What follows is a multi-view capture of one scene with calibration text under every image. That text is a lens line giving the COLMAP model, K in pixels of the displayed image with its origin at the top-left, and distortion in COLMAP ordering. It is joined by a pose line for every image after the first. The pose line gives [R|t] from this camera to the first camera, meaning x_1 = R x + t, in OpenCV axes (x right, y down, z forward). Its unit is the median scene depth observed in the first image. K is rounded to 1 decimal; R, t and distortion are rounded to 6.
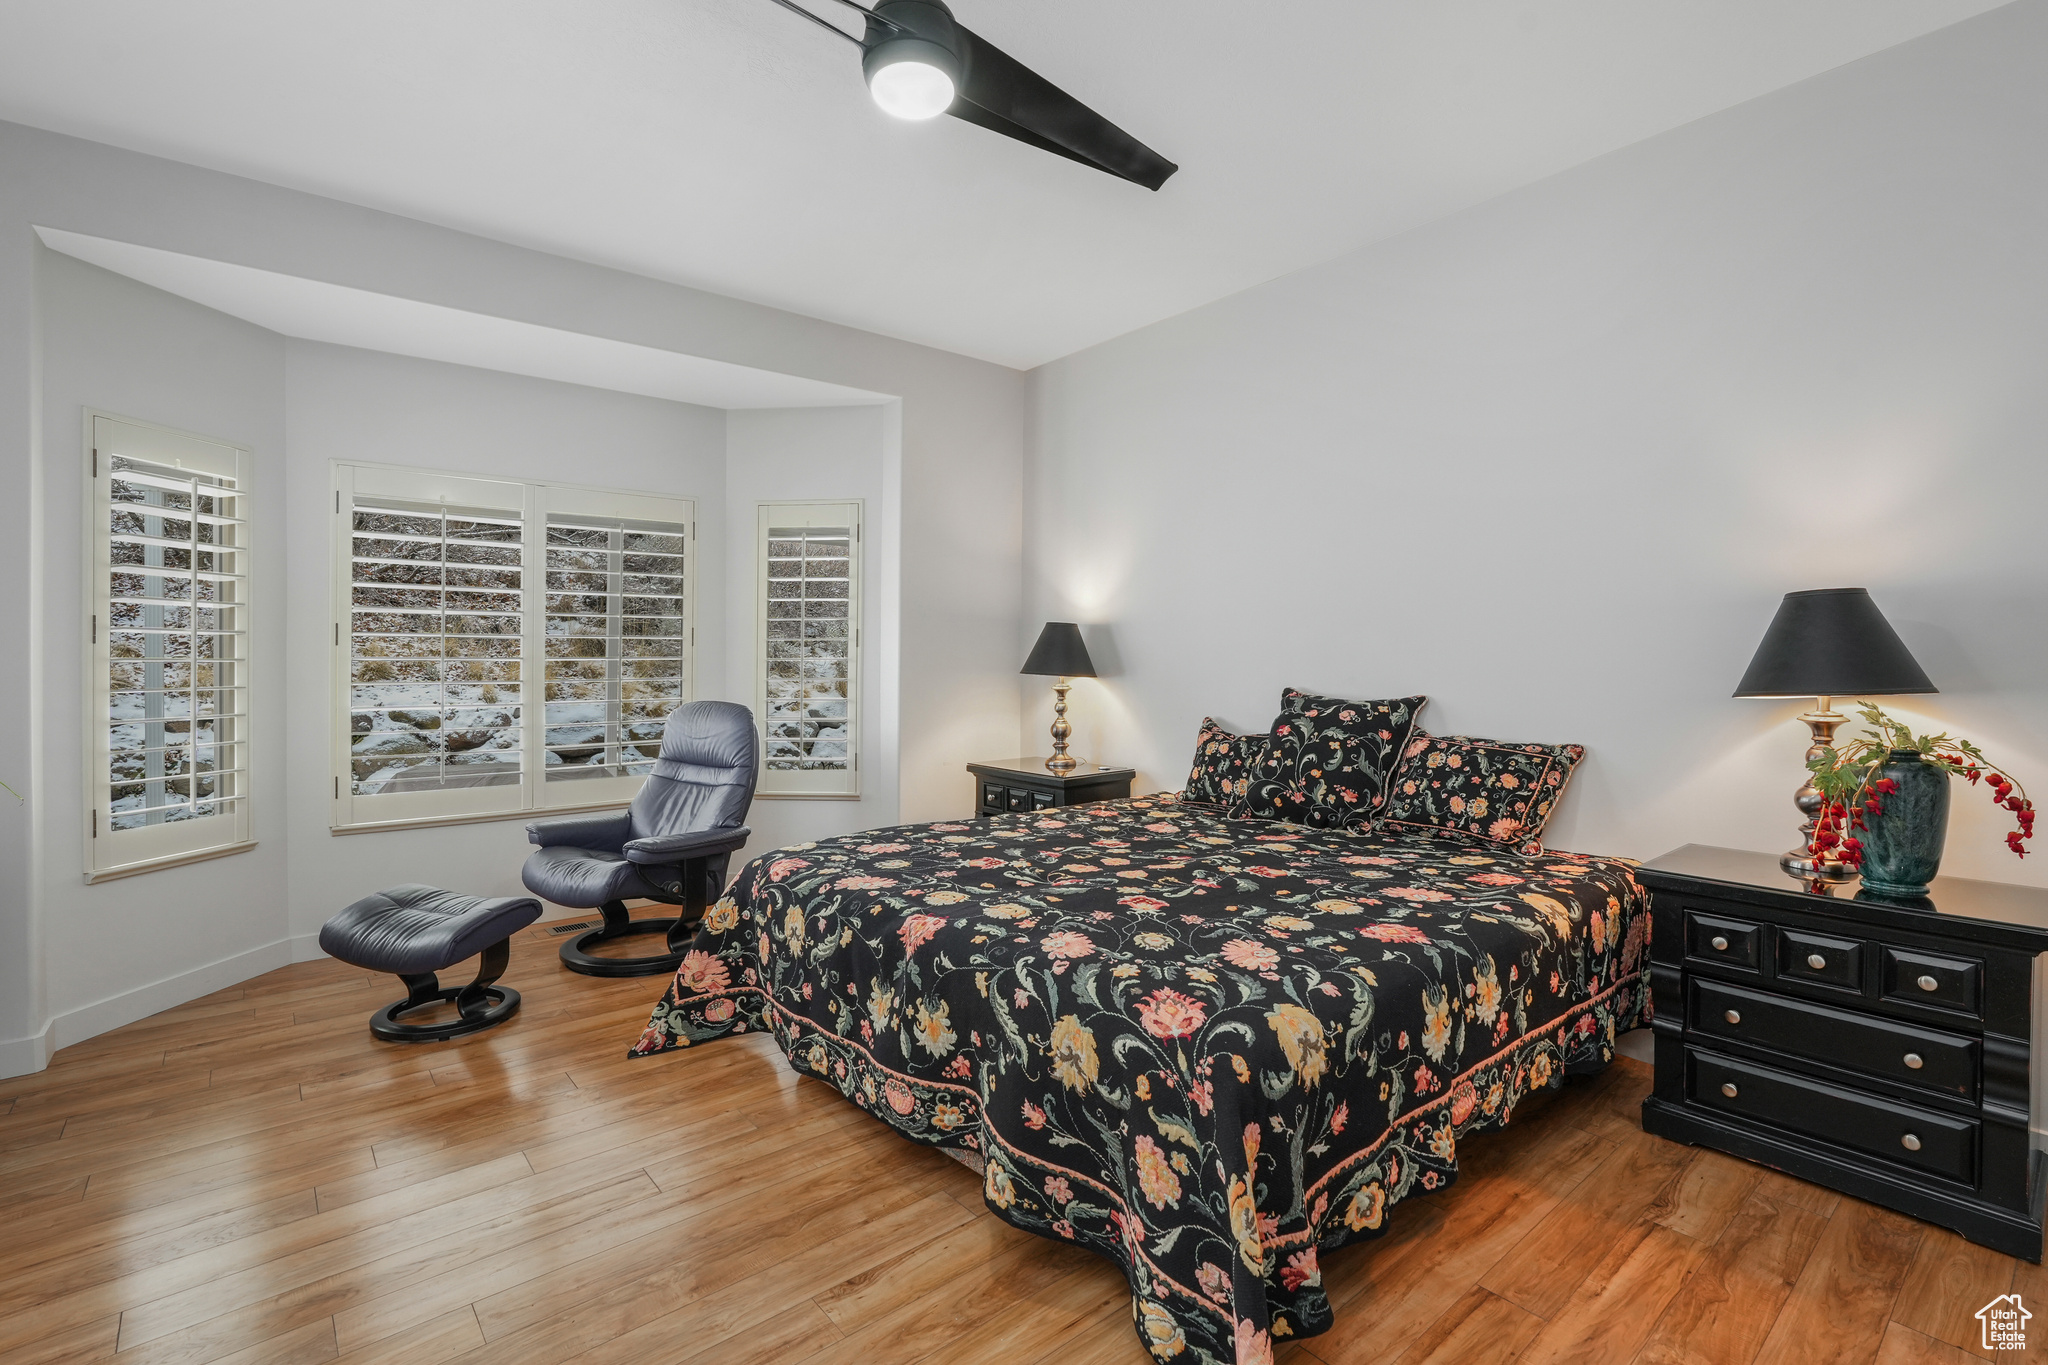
lens RADIAL K [[934.6, 0, 1021.4], [0, 934.6, 655.9], [0, 0, 1]] dist [-0.003335, -0.000099]
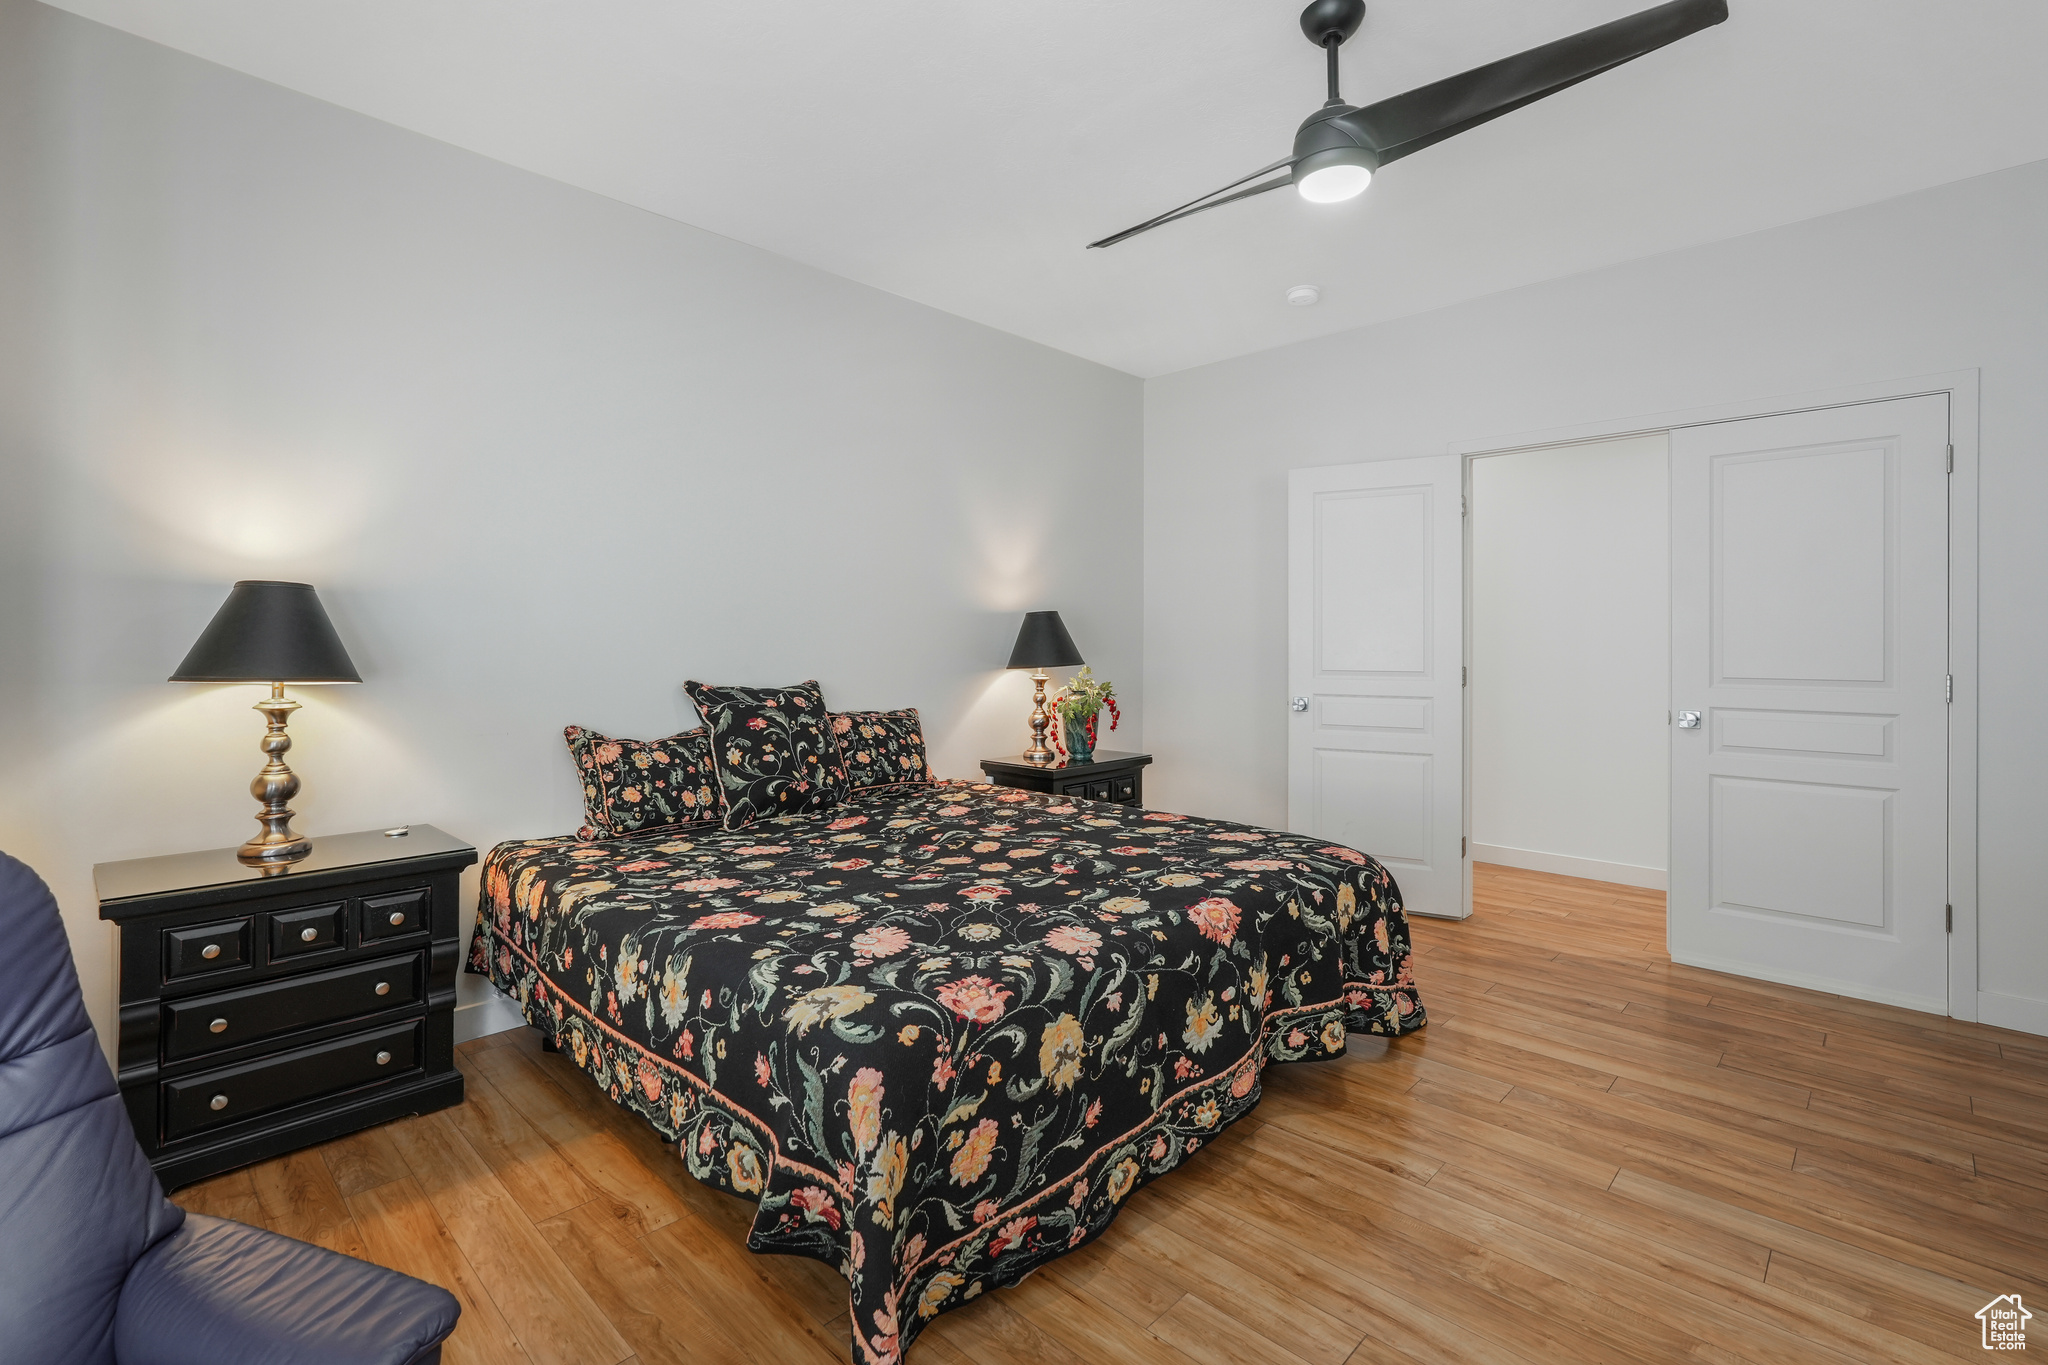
lens RADIAL K [[920.9, 0, 1020.8], [0, 920.9, 634.3], [0, 0, 1]] dist [0.002365, 0.000102]
pose [[-0.109161, 0.011431, 0.993958, -0.797380], [-0.000334, 0.999933, -0.011536, -0.001202], [-0.994024, -0.001592, -0.109150, 0.971131]]
